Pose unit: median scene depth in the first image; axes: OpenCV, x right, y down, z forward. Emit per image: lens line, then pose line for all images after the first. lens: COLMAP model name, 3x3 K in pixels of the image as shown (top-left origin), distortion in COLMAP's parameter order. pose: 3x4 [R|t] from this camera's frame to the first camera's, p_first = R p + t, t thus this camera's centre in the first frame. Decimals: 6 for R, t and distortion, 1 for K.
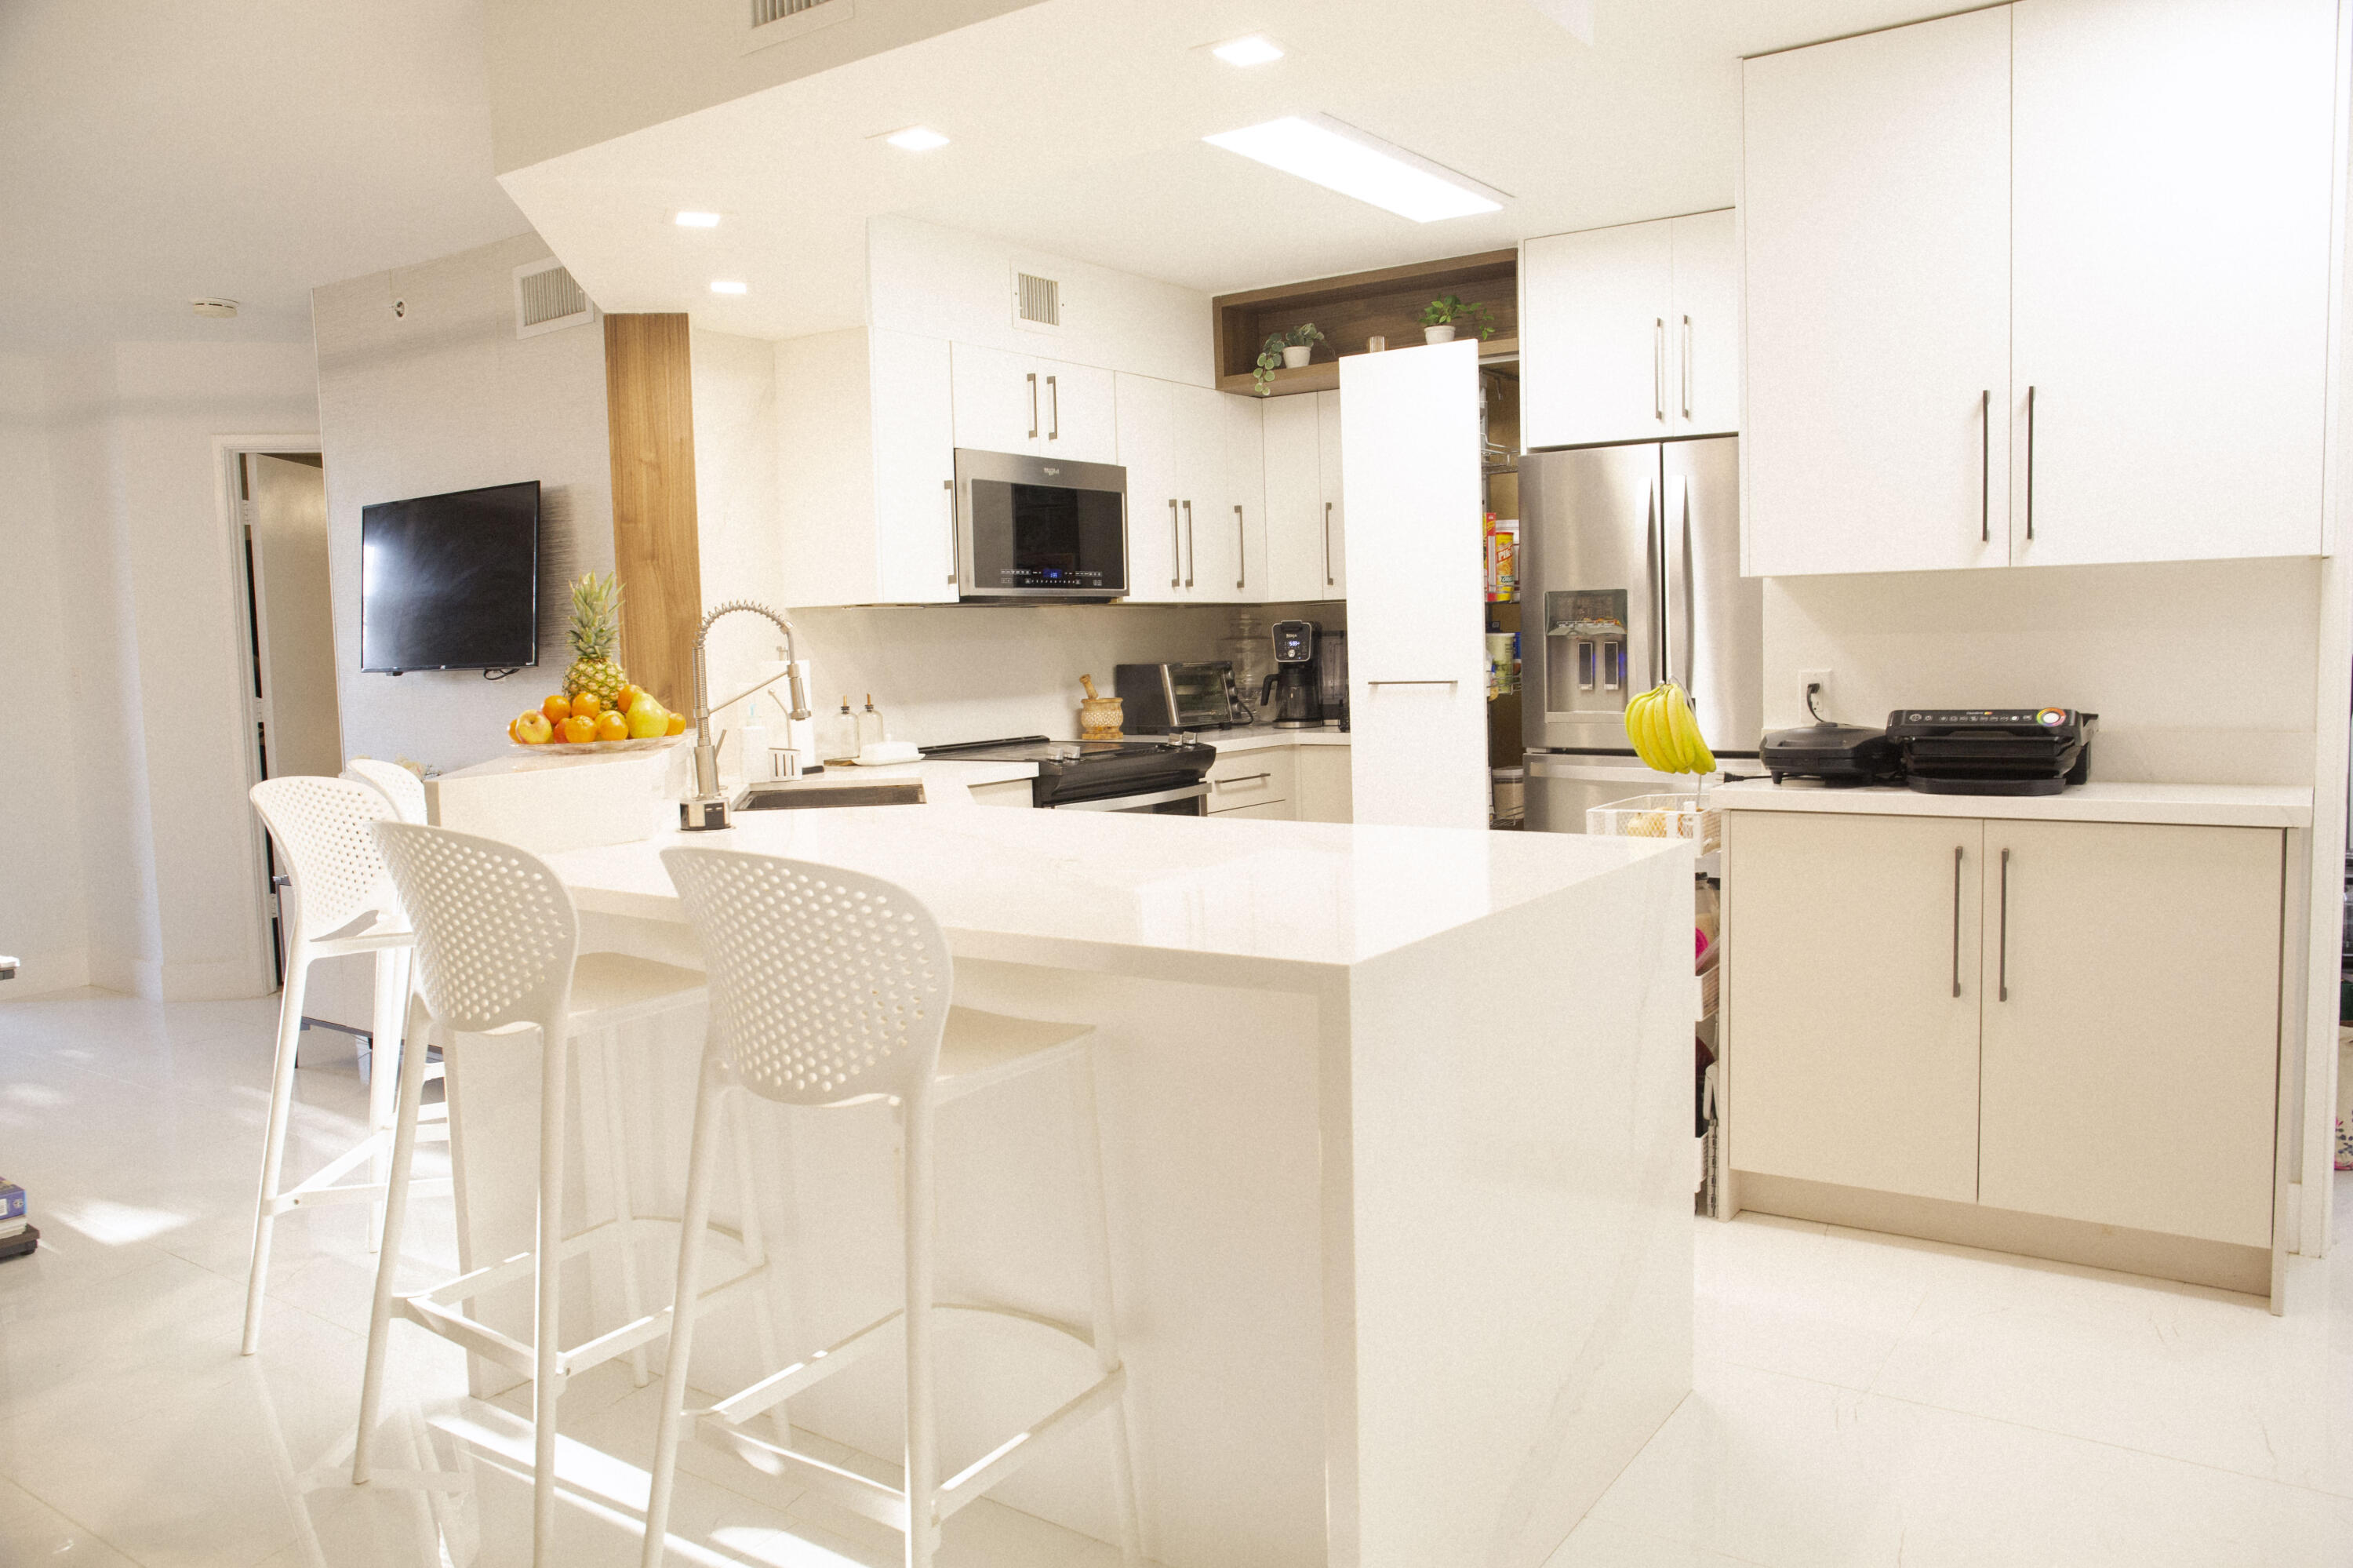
lens RADIAL K [[1682.6, 0, 1186.2], [0, 1682.6, 778.7], [0, 0, 1]] dist [-0.098958, 0.087382]
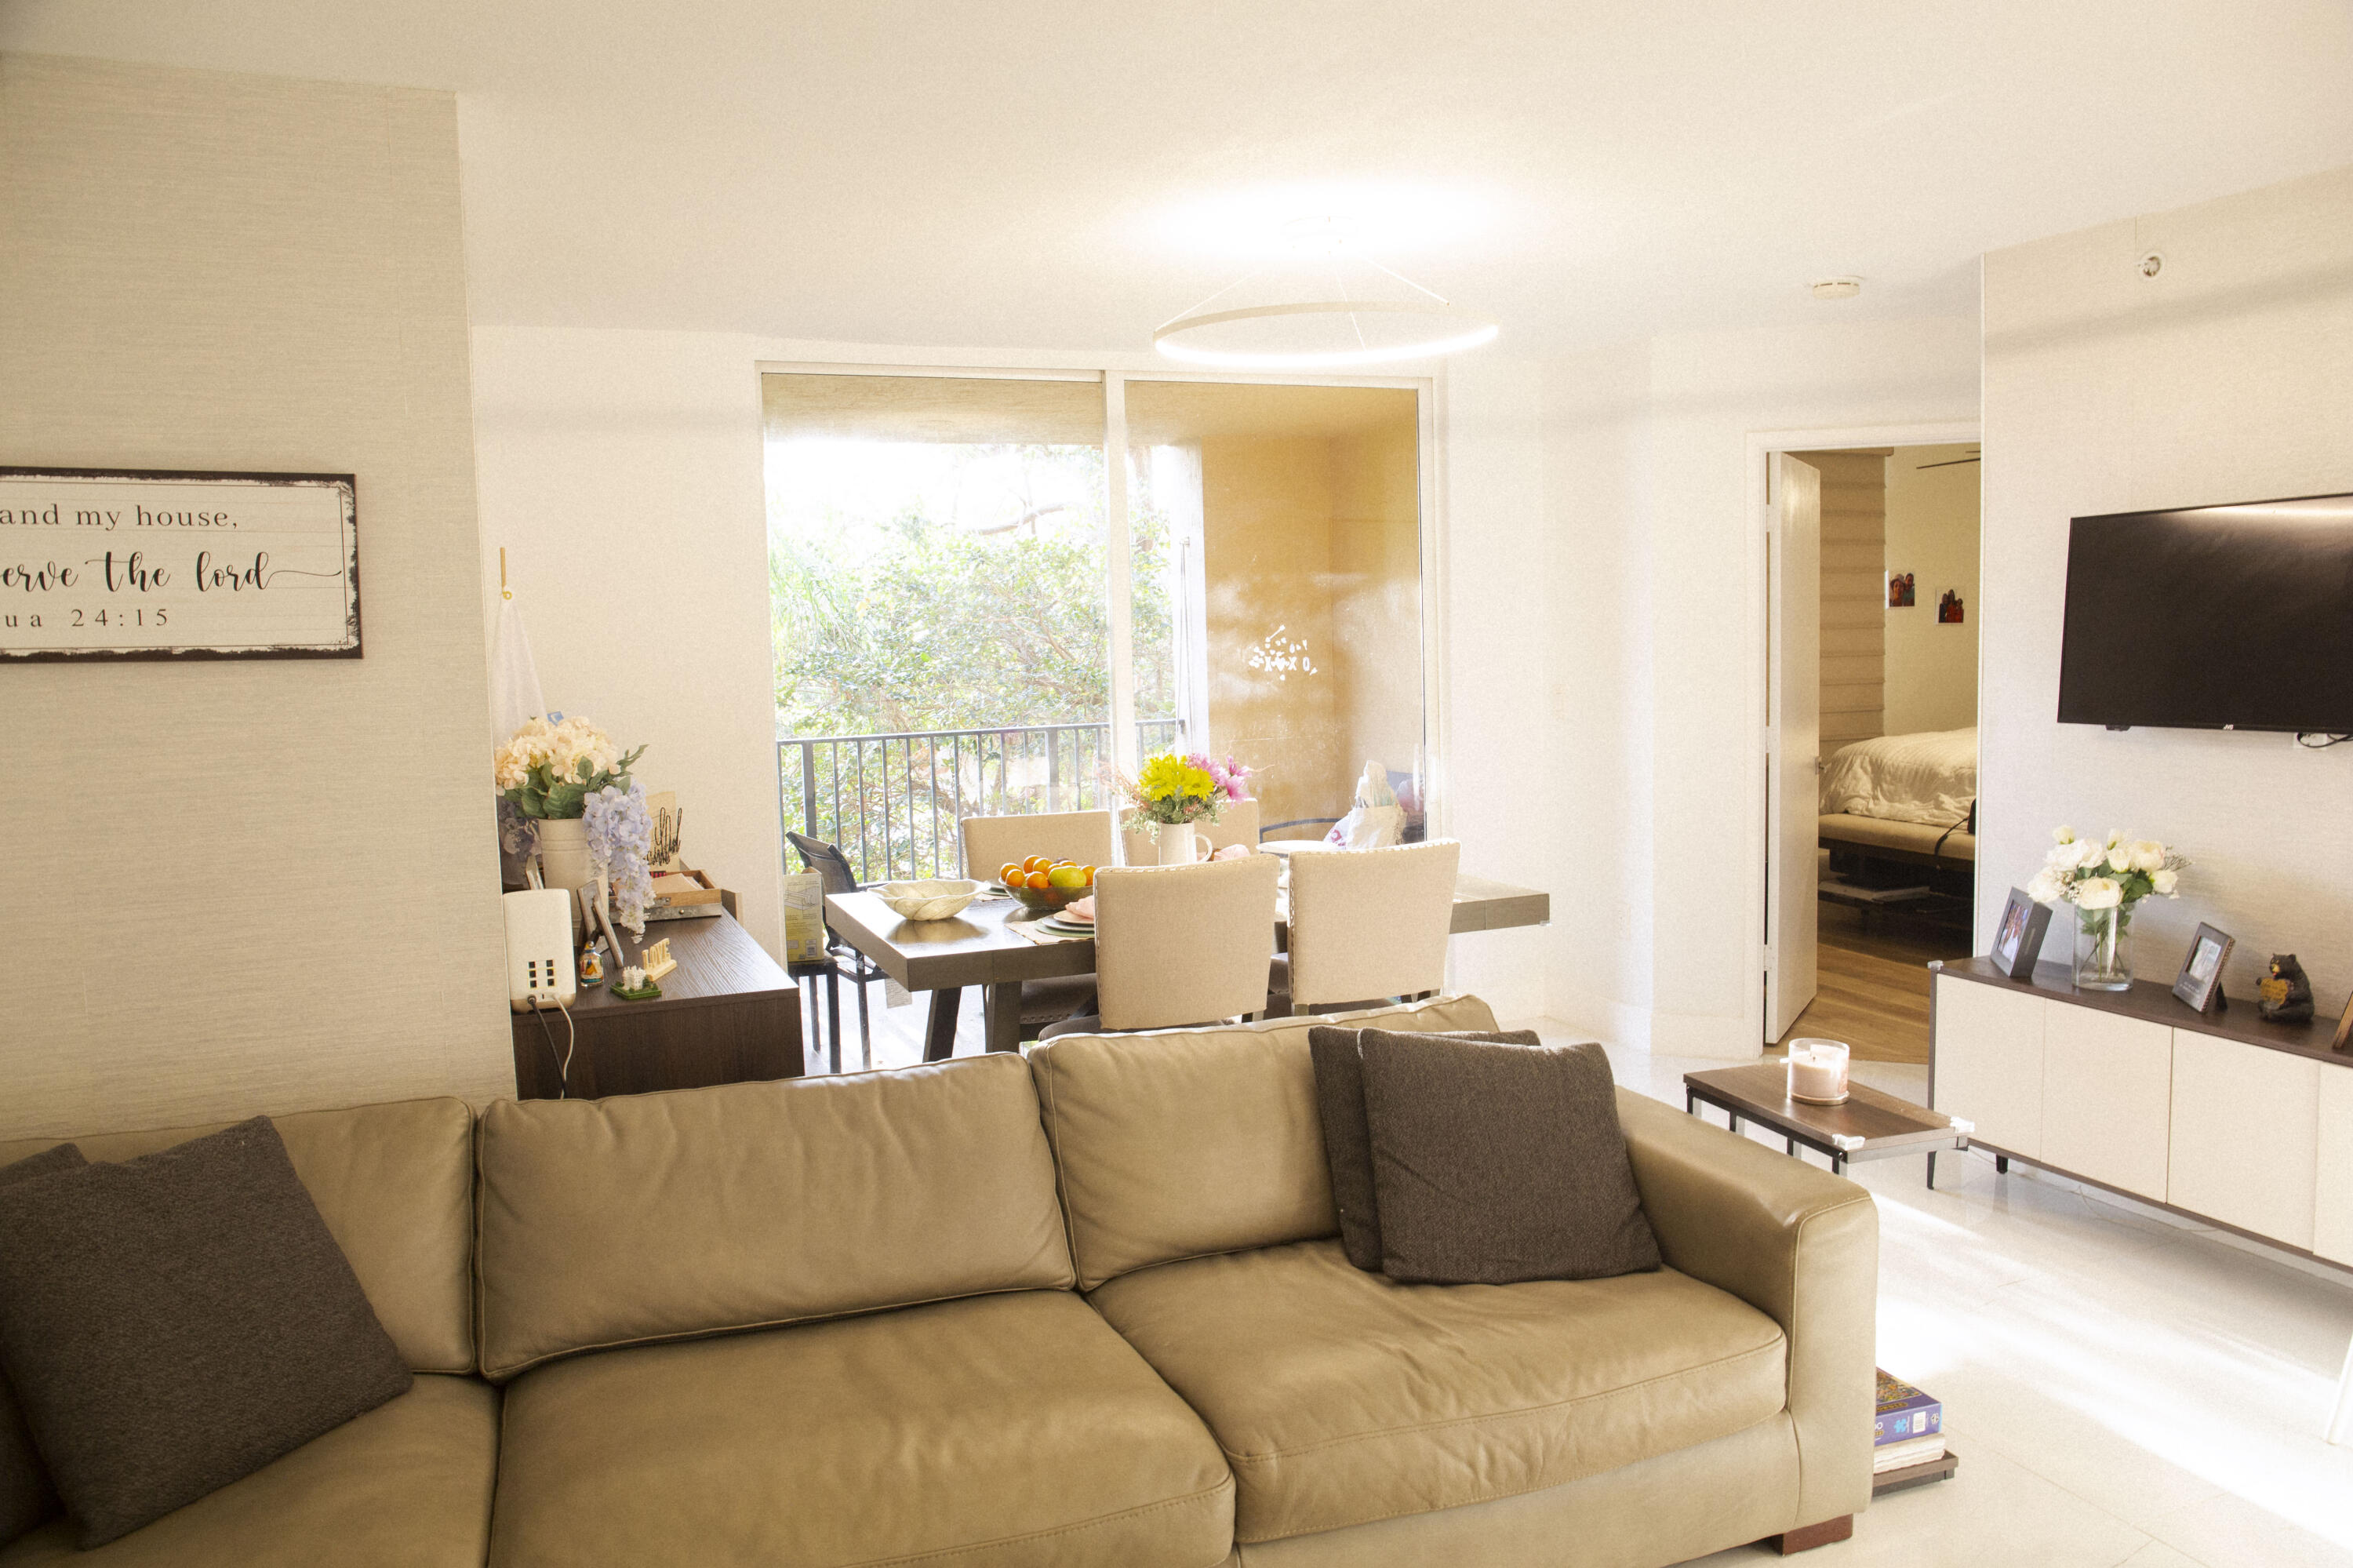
lens RADIAL K [[1682.6, 0, 1187.8], [0, 1682.6, 784.9], [0, 0, 1]] dist [-0.098958, 0.087382]
pose [[0.841783, 0.055595, -0.536946, -0.434210], [-0.043684, 0.998436, 0.034892, -0.044956], [0.538046, -0.005916, 0.842895, 0.090019]]
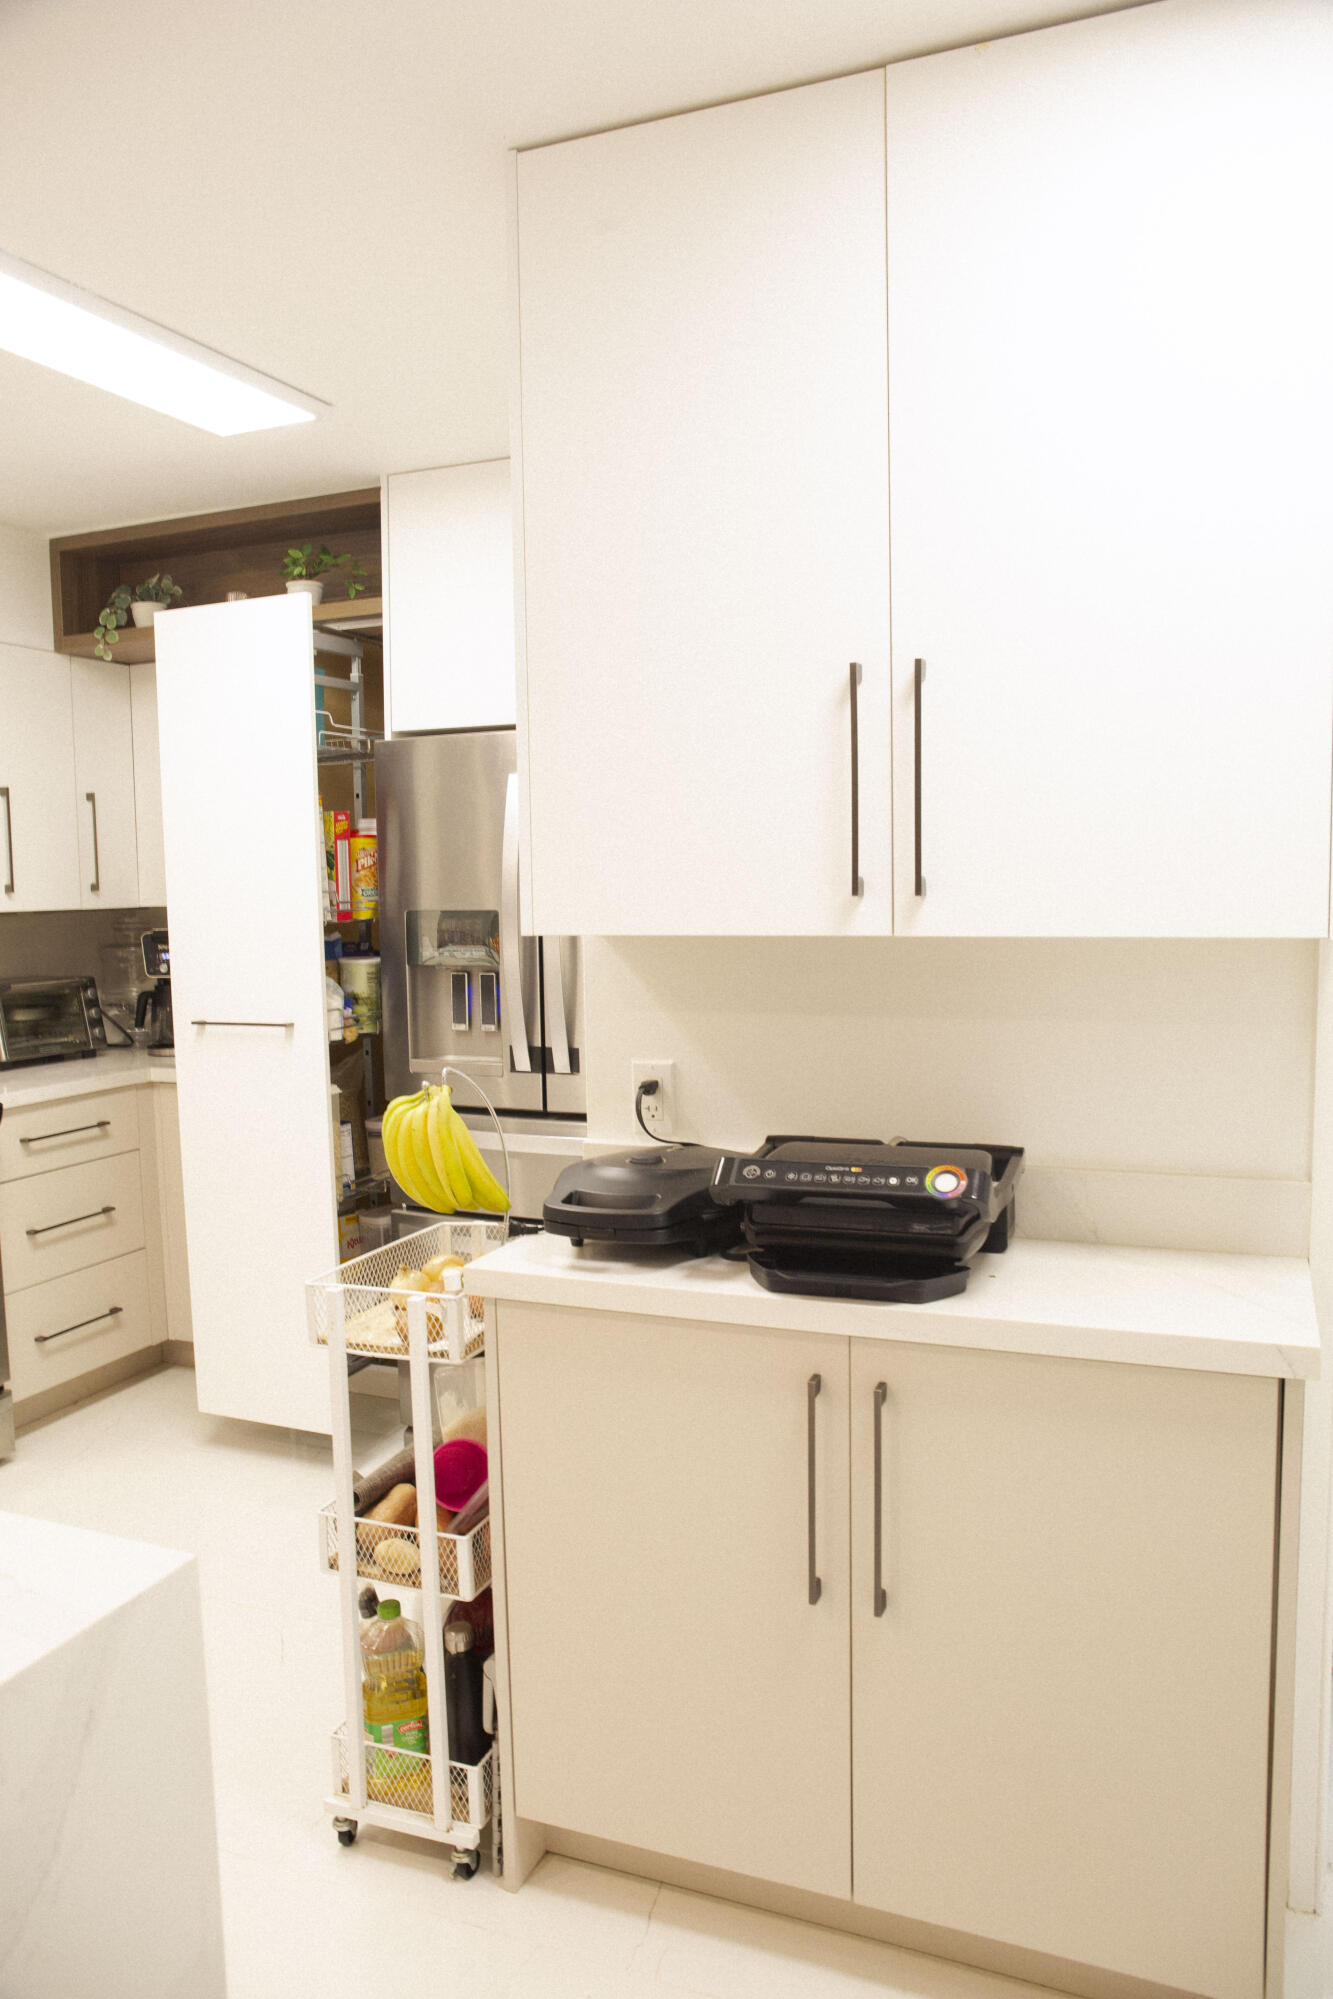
lens RADIAL K [[1429.4, 0, 665.8], [0, 1429.4, 999.8], [0, 0, 1]] dist [-0.098958, 0.087382]
pose [[0.975964, -0.006535, 0.217832, 0.188601], [0.007434, 0.999967, -0.003306, -0.066376], [-0.217803, 0.004845, 0.975981, 0.306750]]
